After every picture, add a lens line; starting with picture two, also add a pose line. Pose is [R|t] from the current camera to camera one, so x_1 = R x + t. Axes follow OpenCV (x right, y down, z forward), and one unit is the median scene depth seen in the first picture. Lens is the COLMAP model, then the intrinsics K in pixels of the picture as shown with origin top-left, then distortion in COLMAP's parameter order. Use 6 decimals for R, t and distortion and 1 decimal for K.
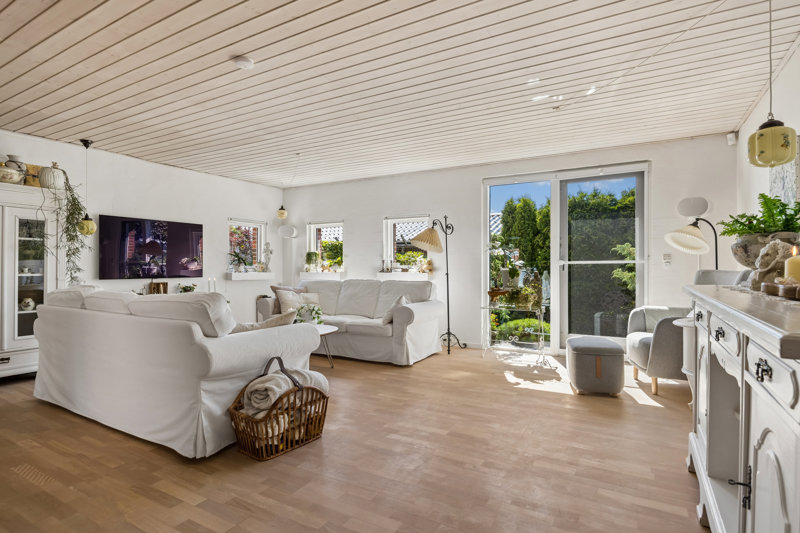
lens RADIAL K [[419.1, 0, 403.7], [0, 419.1, 268.4], [0, 0, 1]] dist [0.001882, -0.000389]
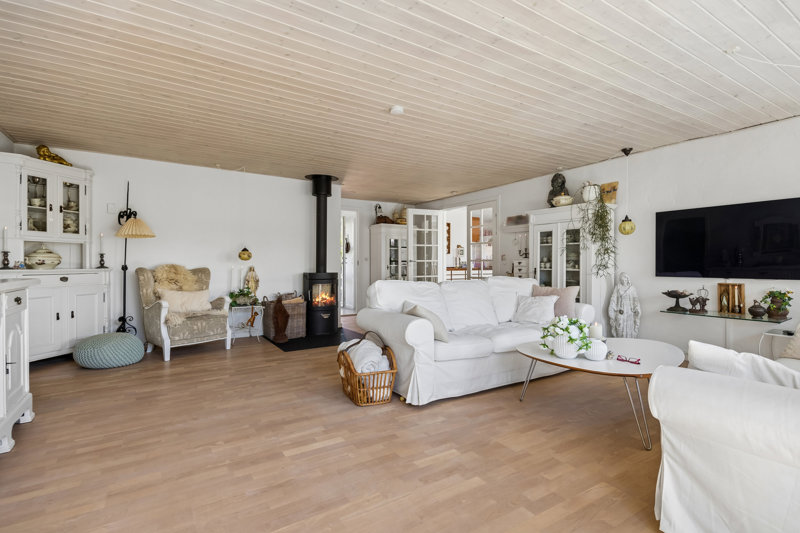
lens RADIAL K [[394.9, 0, 406.7], [0, 394.9, 265.4], [0, 0, 1]] dist [0.005554, 0.000198]
pose [[-0.465124, 0.001162, -0.885245, 0.693757], [-0.005738, 0.999974, 0.004327, -0.001380], [0.885227, 0.007093, -0.465105, 1.566226]]
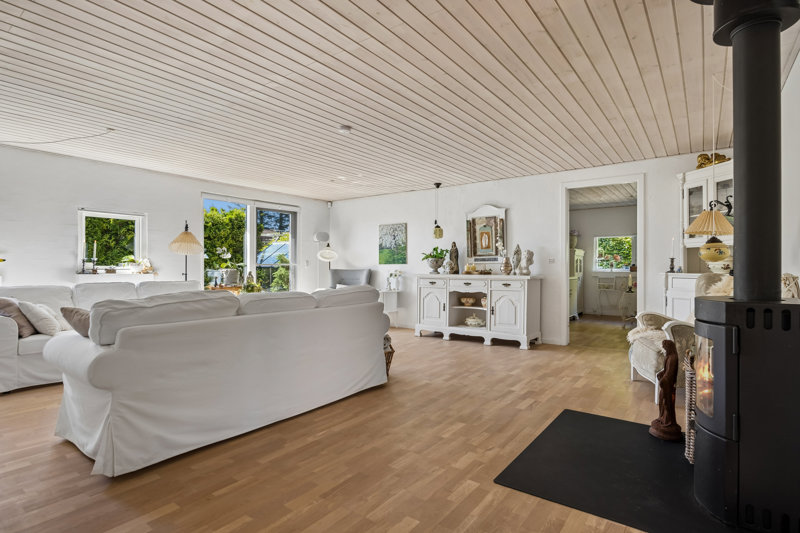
lens RADIAL K [[419.1, 0, 399.5], [0, 419.1, 265.9], [0, 0, 1]] dist [0.001882, -0.000389]
pose [[0.112811, 0.001561, 0.993615, -1.787921], [0.004007, 0.999990, -0.002026, -0.006352], [-0.993608, 0.004210, 0.112804, 0.628915]]
